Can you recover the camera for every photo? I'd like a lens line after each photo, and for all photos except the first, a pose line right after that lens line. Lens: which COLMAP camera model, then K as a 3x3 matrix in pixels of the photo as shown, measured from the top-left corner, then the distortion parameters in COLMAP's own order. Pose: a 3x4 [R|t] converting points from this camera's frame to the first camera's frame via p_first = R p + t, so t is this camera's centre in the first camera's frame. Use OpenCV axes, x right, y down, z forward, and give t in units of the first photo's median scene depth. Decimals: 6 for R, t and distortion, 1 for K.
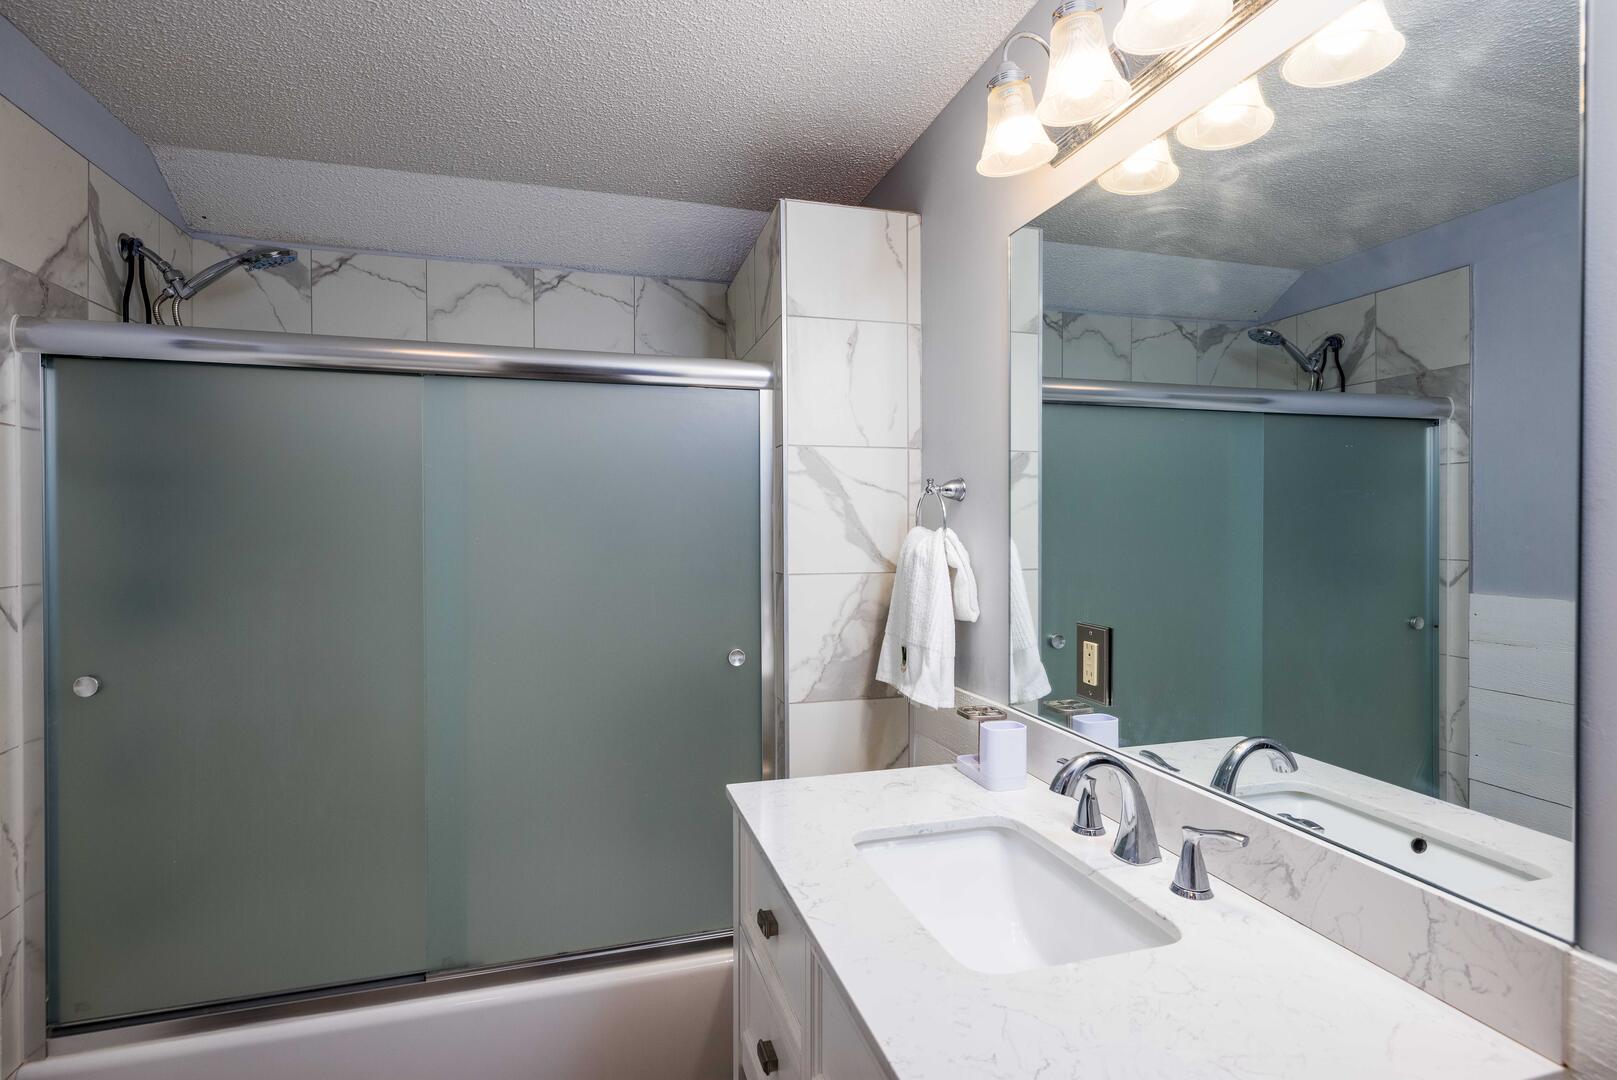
lens RADIAL K [[795.4, 0, 808.5], [0, 795.4, 540.0], [0, 0, 1]] dist [0.001499, 0.000115]
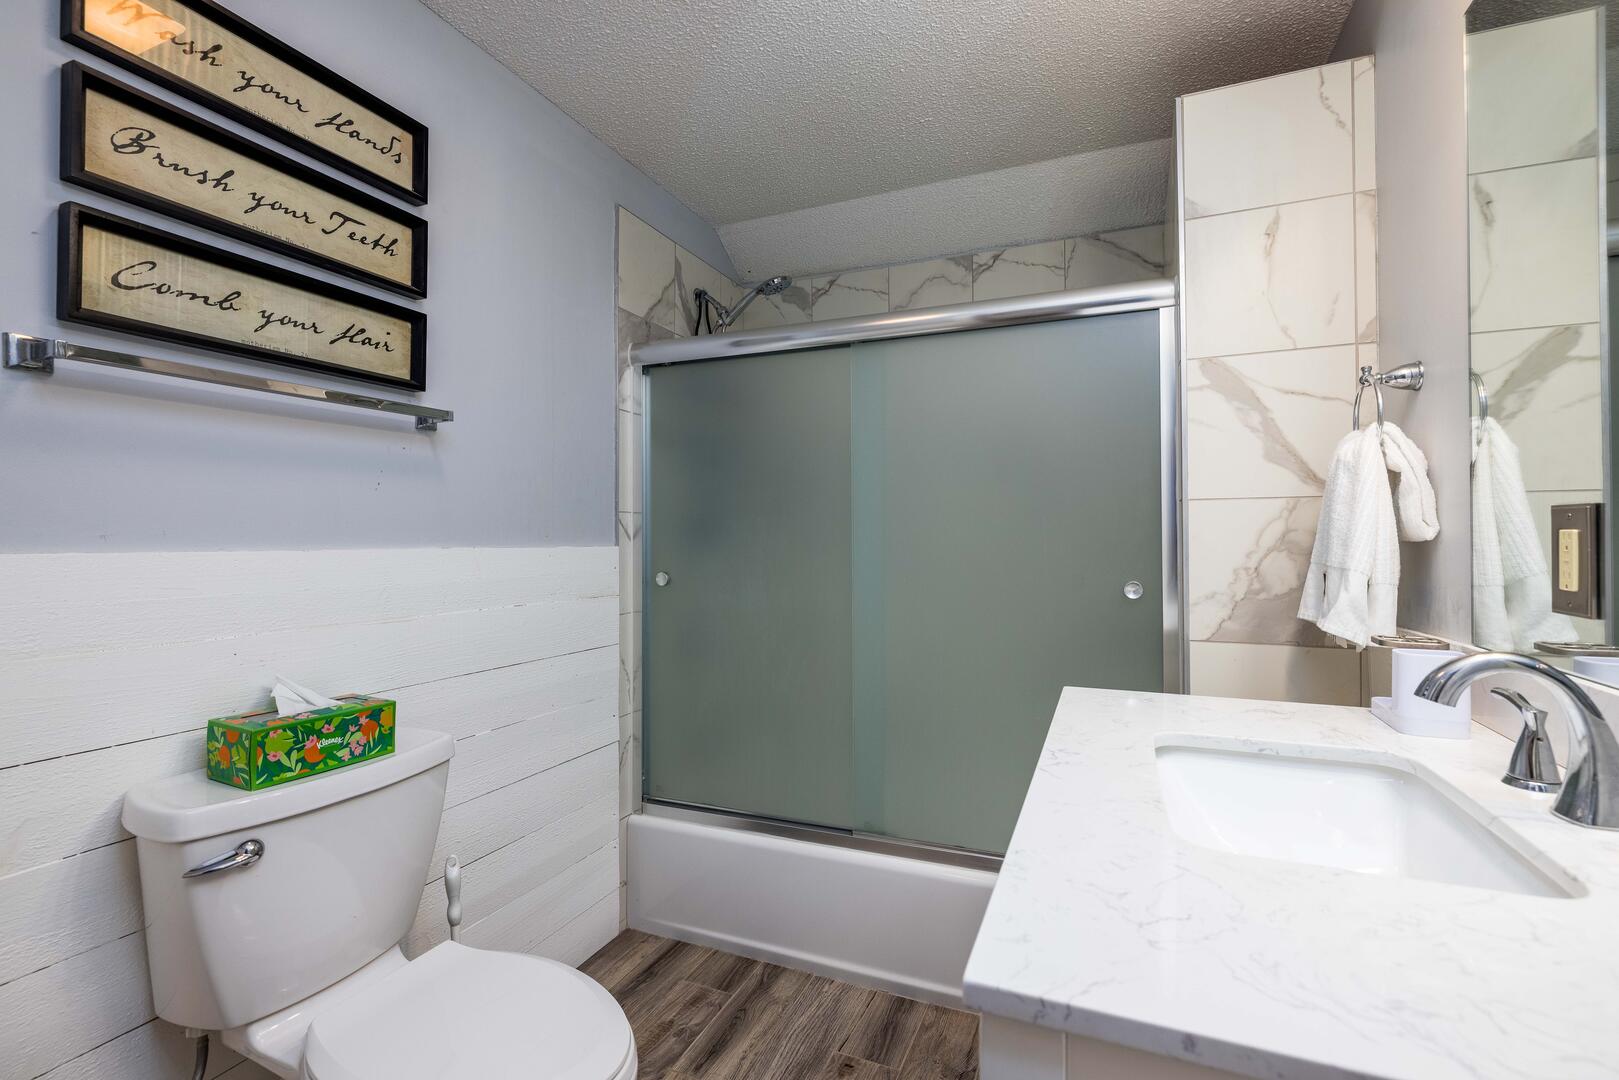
lens RADIAL K [[734.2, 0, 809.5], [0, 734.2, 540.0], [0, 0, 1]] dist [-0.001995, 0.000391]
pose [[0.776532, -0.004192, -0.630064, 0.170636], [-0.005953, 0.999884, -0.013989, 0.105244], [0.630050, 0.014614, 0.776417, 0.065862]]
